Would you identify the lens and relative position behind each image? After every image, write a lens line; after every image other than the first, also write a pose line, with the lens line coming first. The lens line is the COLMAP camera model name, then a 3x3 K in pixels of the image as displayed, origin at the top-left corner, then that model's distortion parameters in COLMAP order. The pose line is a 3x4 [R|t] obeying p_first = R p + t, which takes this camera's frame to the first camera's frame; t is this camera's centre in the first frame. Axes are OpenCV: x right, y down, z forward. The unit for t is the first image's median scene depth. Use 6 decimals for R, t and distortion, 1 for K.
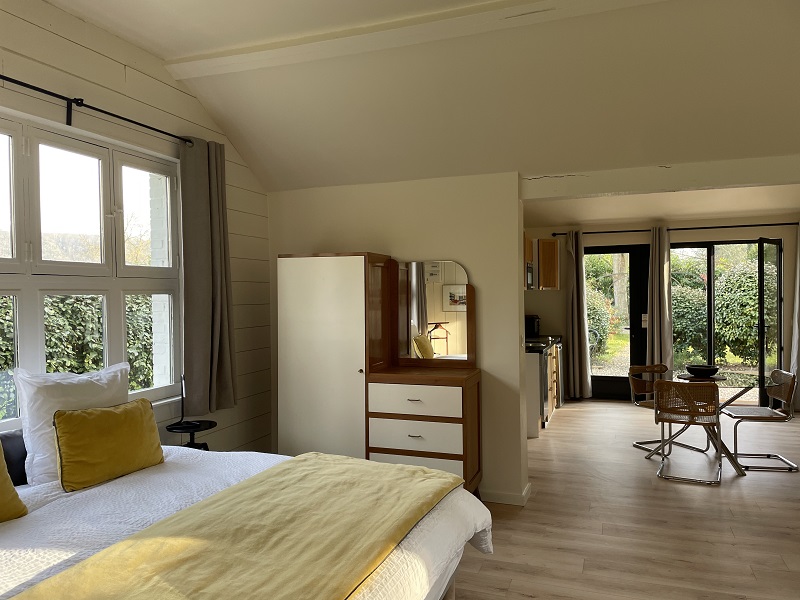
lens RADIAL K [[601.8, 0, 394.2], [0, 601.8, 300.4], [0, 0, 1]] dist [0.089966, -0.112629]
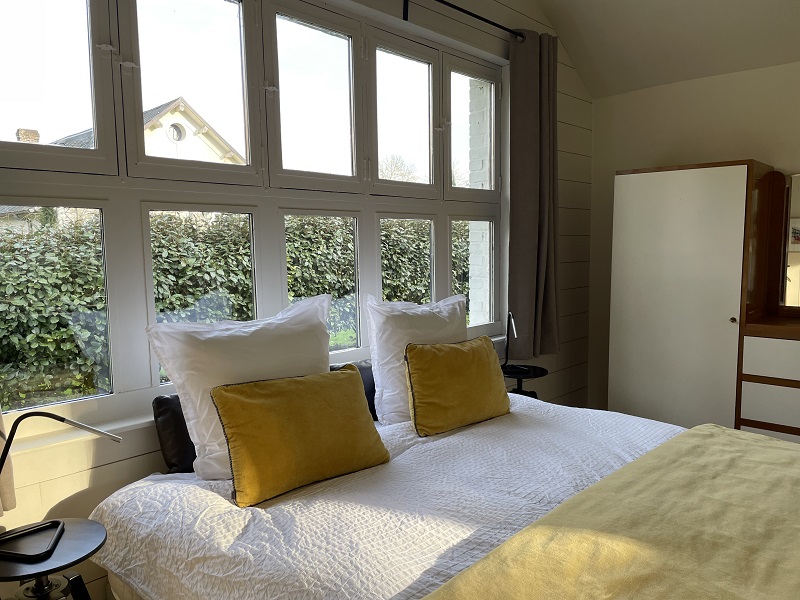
lens RADIAL K [[601.8, 0, 395.6], [0, 601.8, 299.0], [0, 0, 1]] dist [0.089966, -0.112629]
pose [[0.920583, 0.038066, -0.388688, -0.191864], [-0.004253, 0.996157, 0.087487, 0.033061], [0.390525, -0.078886, 0.917206, 0.167548]]
